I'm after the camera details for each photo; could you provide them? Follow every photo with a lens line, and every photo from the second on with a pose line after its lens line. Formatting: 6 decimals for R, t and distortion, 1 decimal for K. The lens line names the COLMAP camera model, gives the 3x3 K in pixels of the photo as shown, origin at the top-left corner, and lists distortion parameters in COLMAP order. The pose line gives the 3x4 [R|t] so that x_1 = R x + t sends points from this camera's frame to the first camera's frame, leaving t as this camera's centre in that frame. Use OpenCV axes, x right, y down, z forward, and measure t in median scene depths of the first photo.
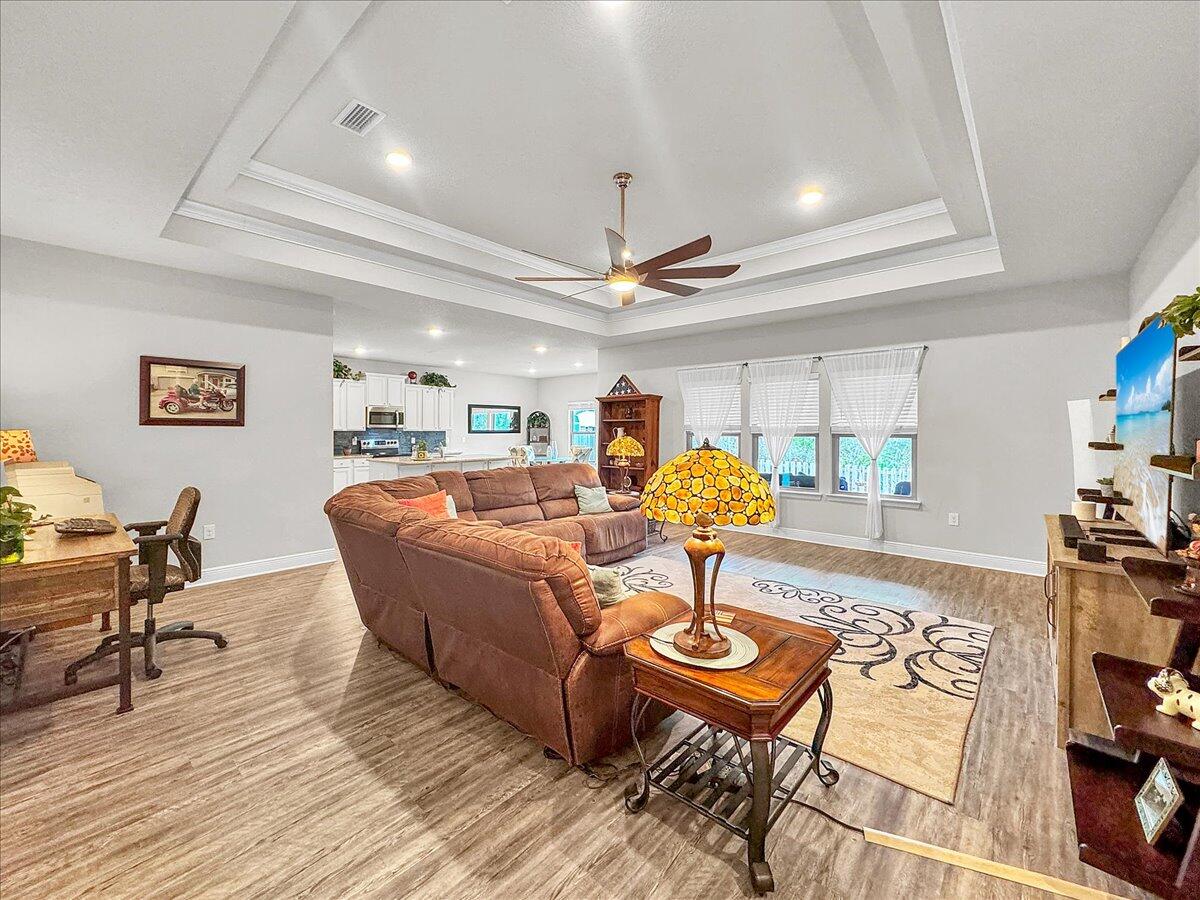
lens RADIAL K [[492.7, 0, 589.7], [0, 492.7, 428.8], [0, 0, 1]] dist [0.000979, -0.000059]
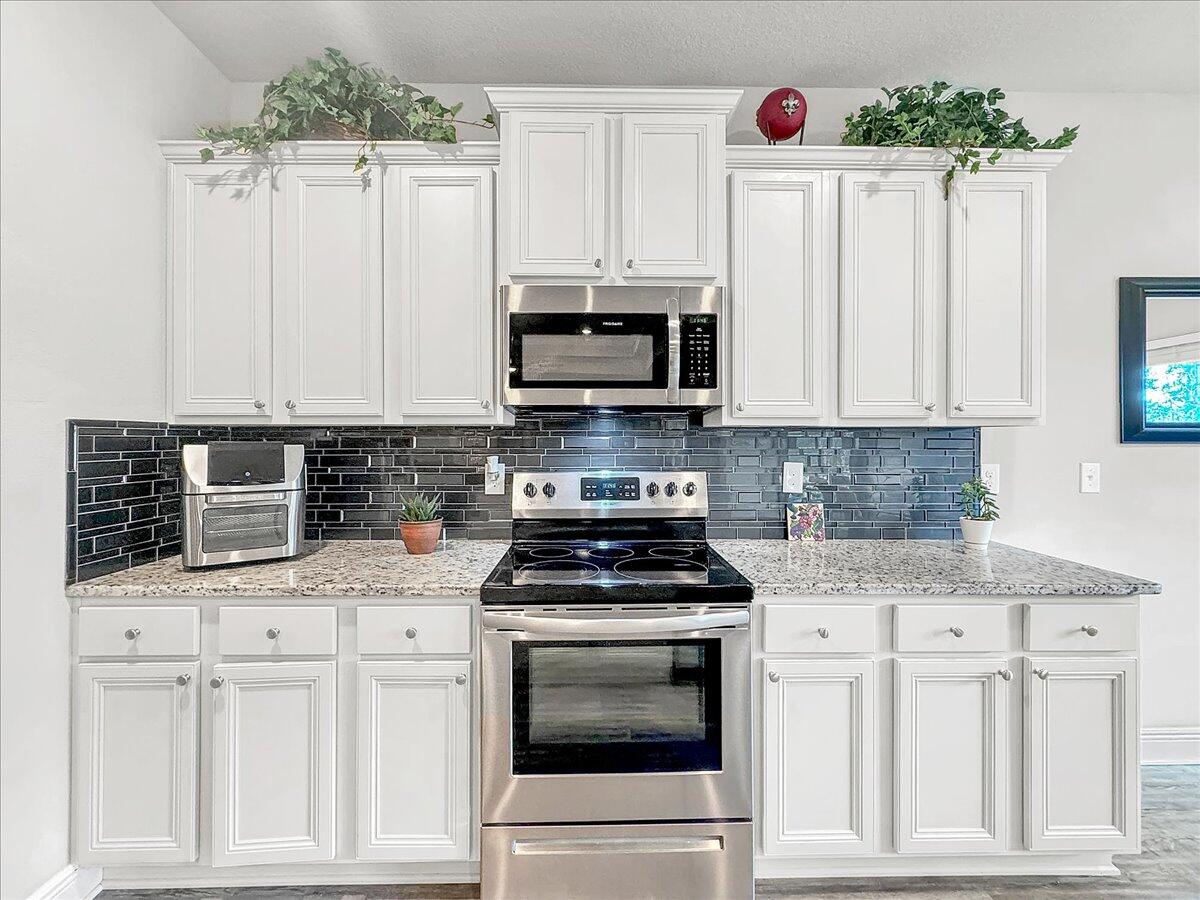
lens RADIAL K [[492.7, 0, 601.5], [0, 492.7, 440.4], [0, 0, 1]] dist [0.000979, -0.000059]
pose [[0.681854, 0.001414, -0.731487, -0.283434], [-0.001065, 0.999999, 0.000940, 0.009036], [0.731488, 0.000138, 0.681854, 0.860936]]
